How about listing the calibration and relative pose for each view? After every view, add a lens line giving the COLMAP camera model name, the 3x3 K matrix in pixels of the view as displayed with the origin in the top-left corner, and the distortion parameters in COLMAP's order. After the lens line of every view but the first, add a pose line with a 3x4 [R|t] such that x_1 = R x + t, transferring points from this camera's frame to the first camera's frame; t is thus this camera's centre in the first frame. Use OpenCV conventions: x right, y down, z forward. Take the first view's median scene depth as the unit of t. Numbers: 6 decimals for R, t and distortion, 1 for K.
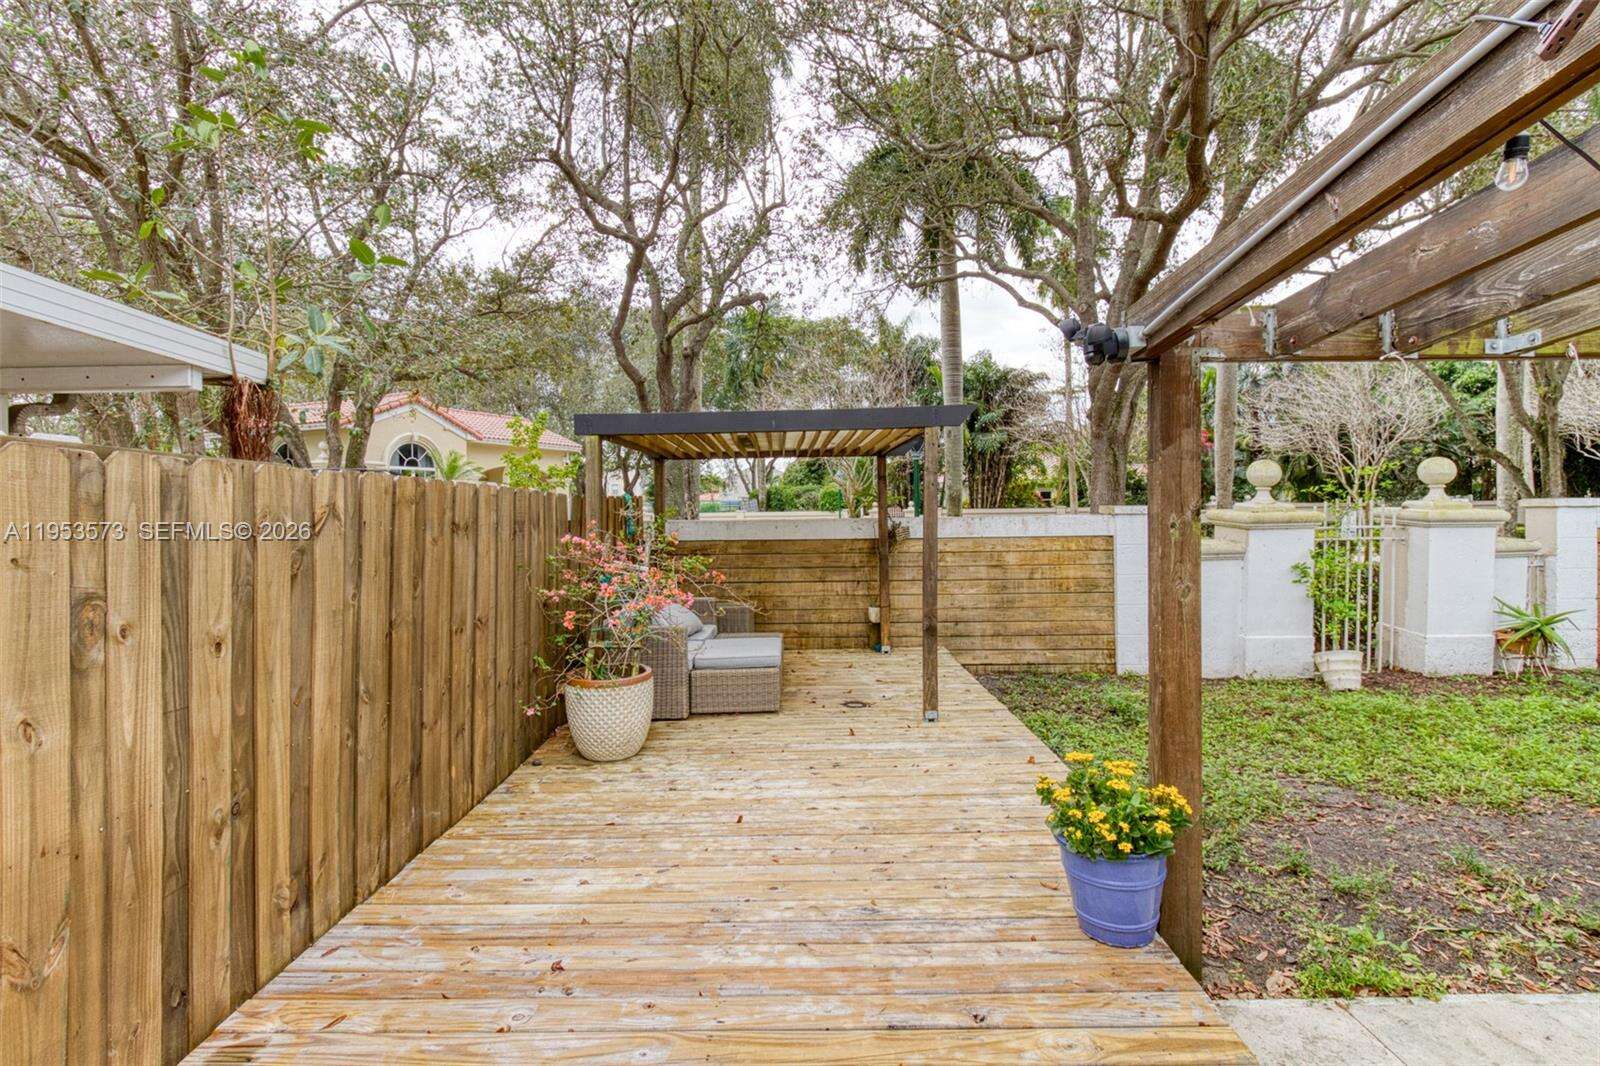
lens RADIAL K [[773.0, 0, 808.3], [0, 773.0, 507.9], [0, 0, 1]] dist [0.017611, -0.012770]
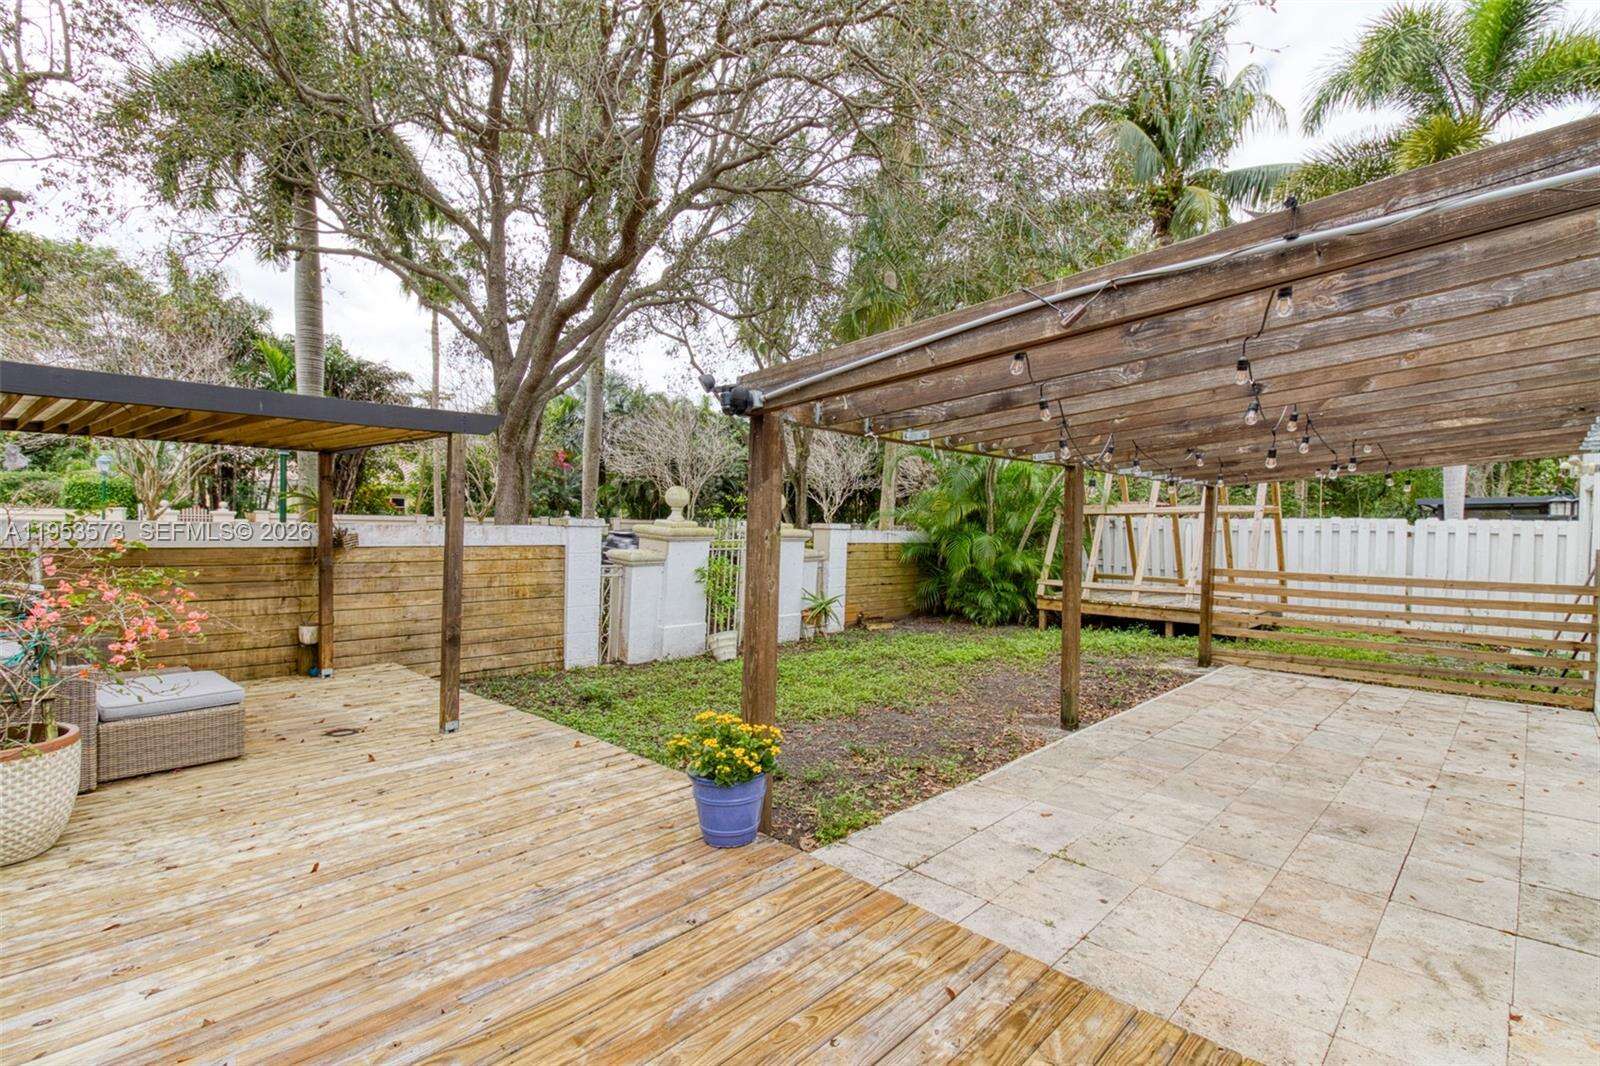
lens RADIAL K [[773.0, 0, 799.5], [0, 773.0, 538.9], [0, 0, 1]] dist [0.017611, -0.012770]
pose [[0.666728, 0.012927, 0.745189, -0.234378], [-0.032765, 0.999391, 0.011979, 0.002507], [-0.744581, -0.032403, 0.666746, 0.014262]]
